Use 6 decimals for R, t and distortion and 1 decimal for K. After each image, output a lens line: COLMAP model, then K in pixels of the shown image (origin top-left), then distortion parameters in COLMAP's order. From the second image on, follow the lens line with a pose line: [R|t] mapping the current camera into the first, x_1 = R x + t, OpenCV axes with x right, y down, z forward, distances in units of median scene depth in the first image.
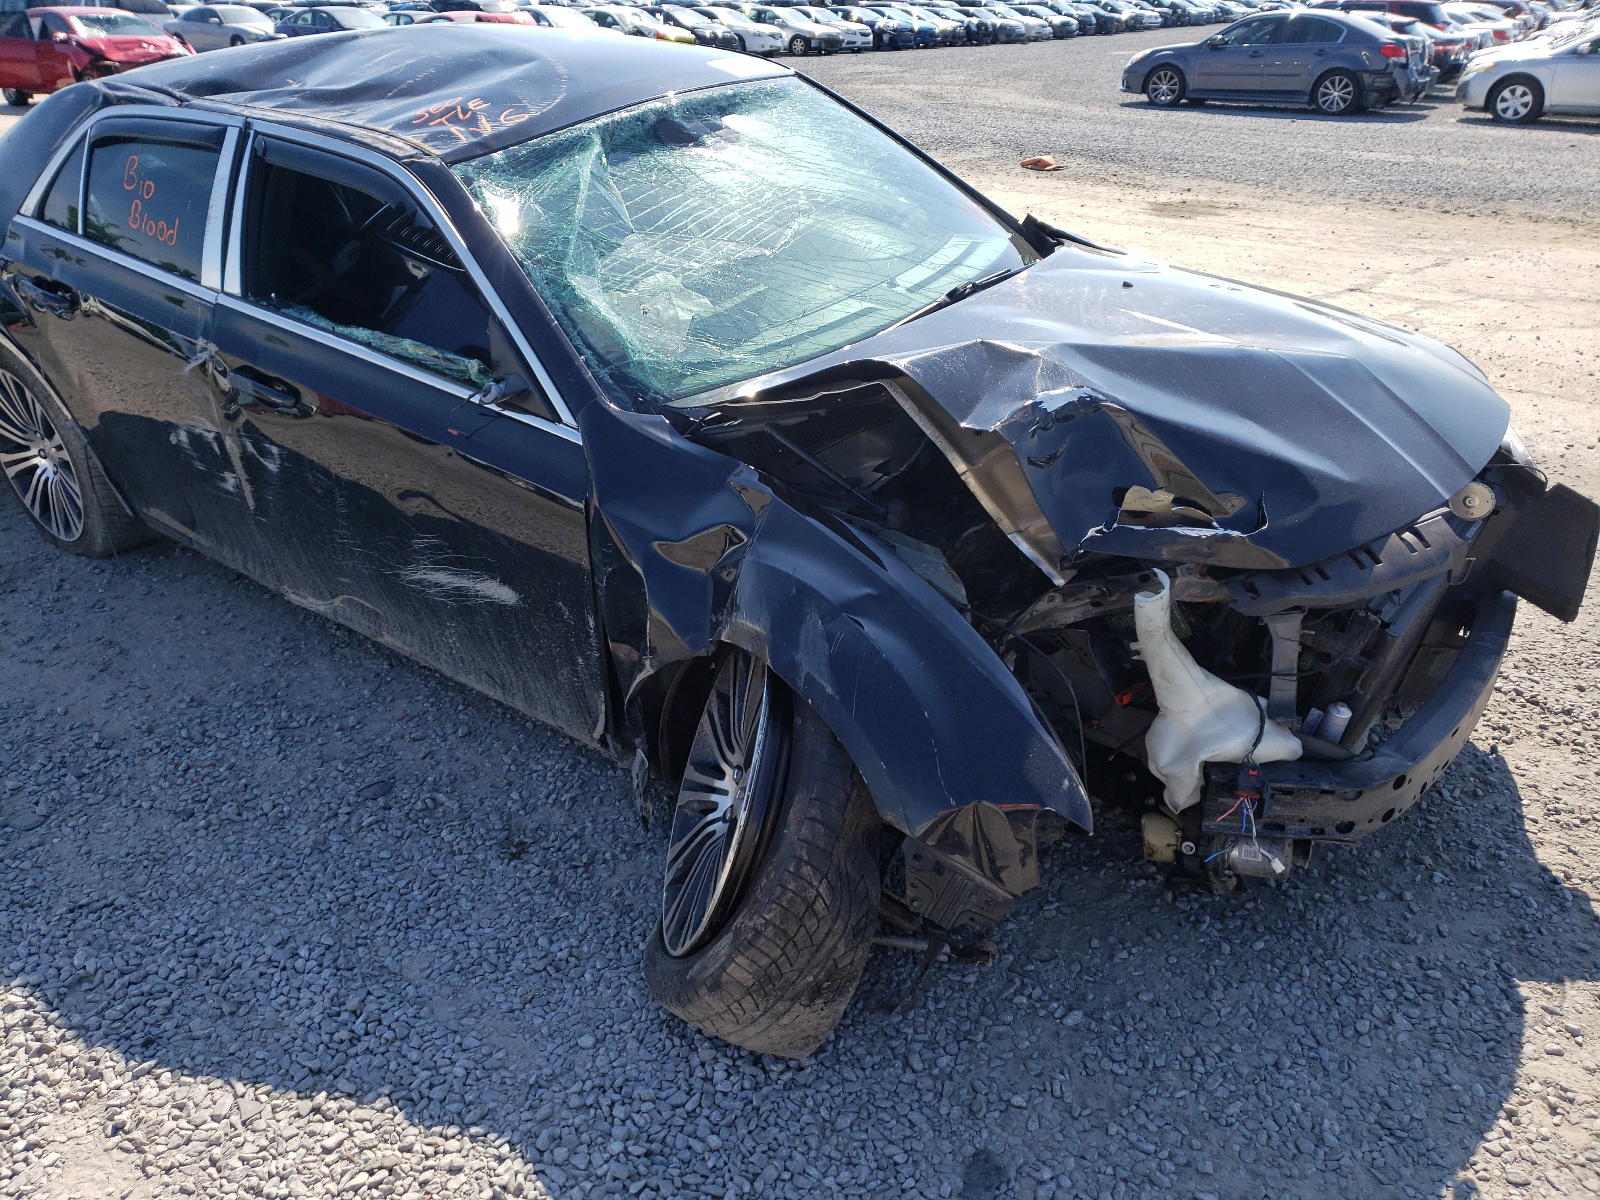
lens RADIAL K [[1203.2, 0, 800.0], [0, 1203.2, 600.0], [0, 0, 1]] dist [-0.000415, 0.024772]
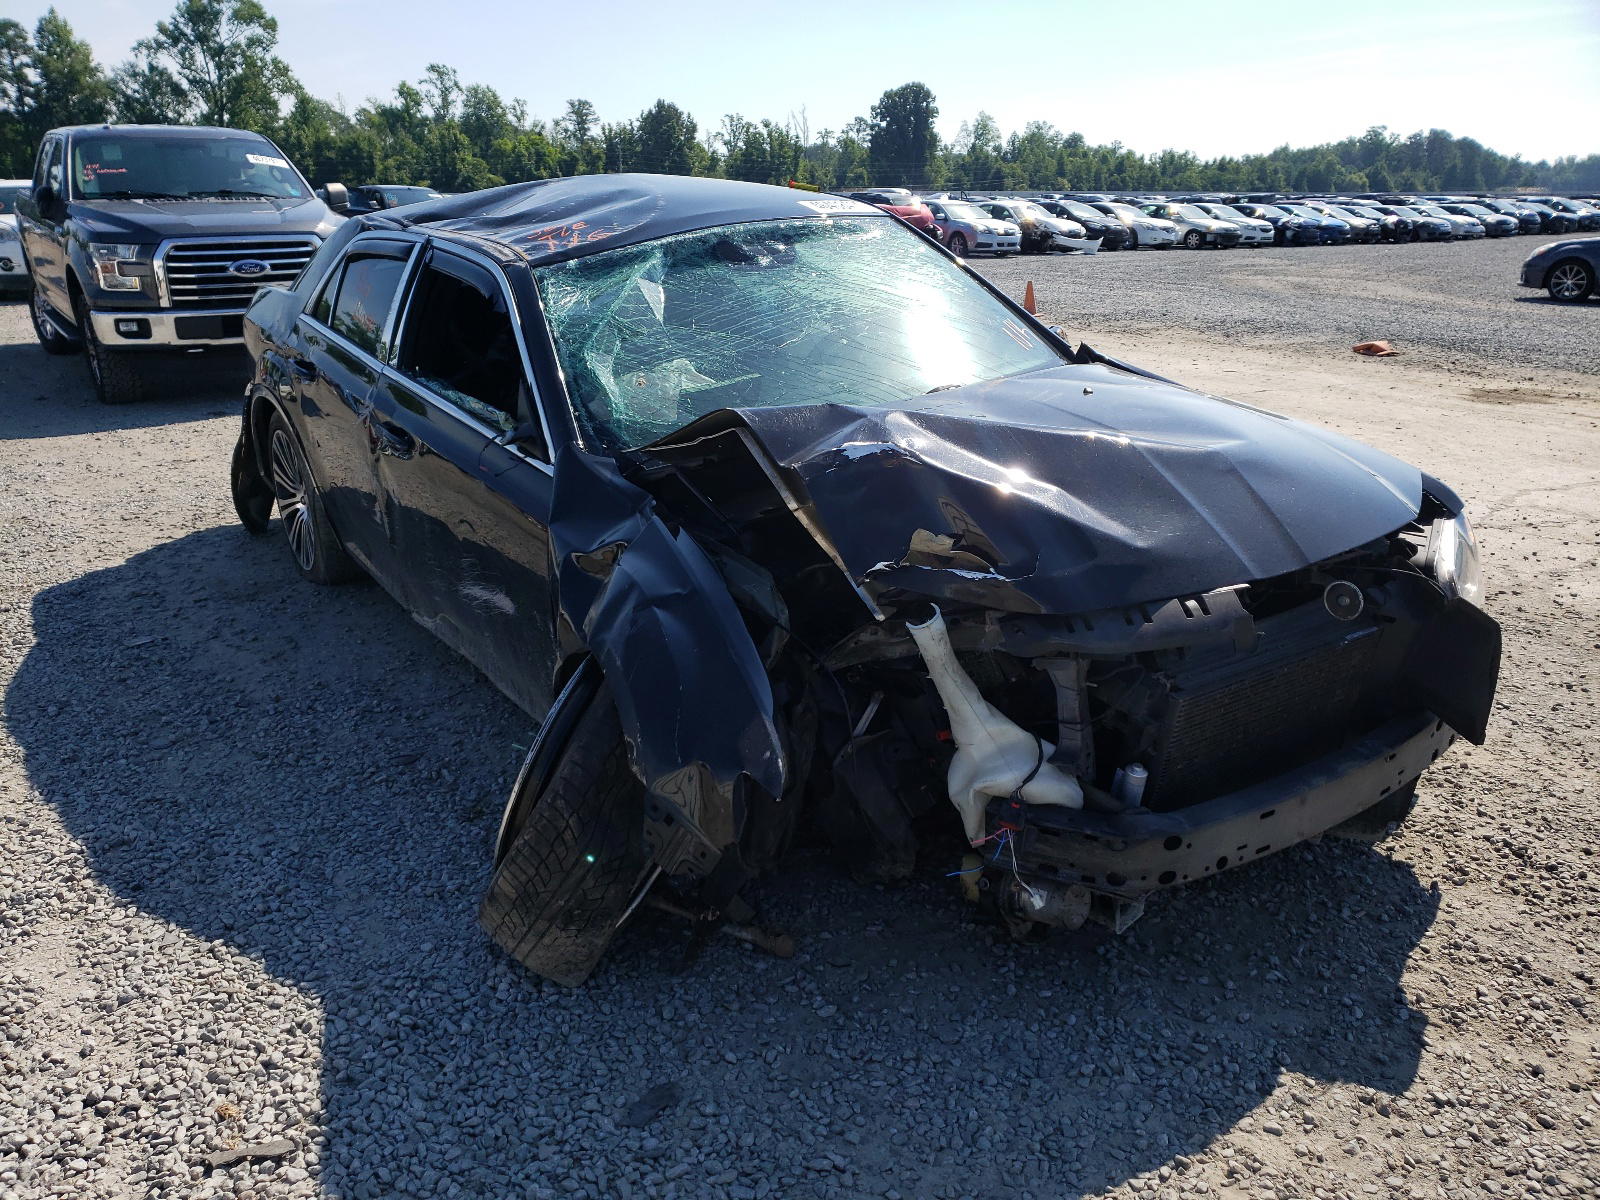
lens RADIAL K [[1203.2, 0, 800.0], [0, 1203.2, 600.0], [0, 0, 1]] dist [-0.000415, 0.024772]
pose [[0.954448, 0.101904, -0.280437, 0.440366], [-0.139410, 0.983278, -0.117170, 0.107127], [0.263807, 0.150928, 0.952694, -0.086285]]
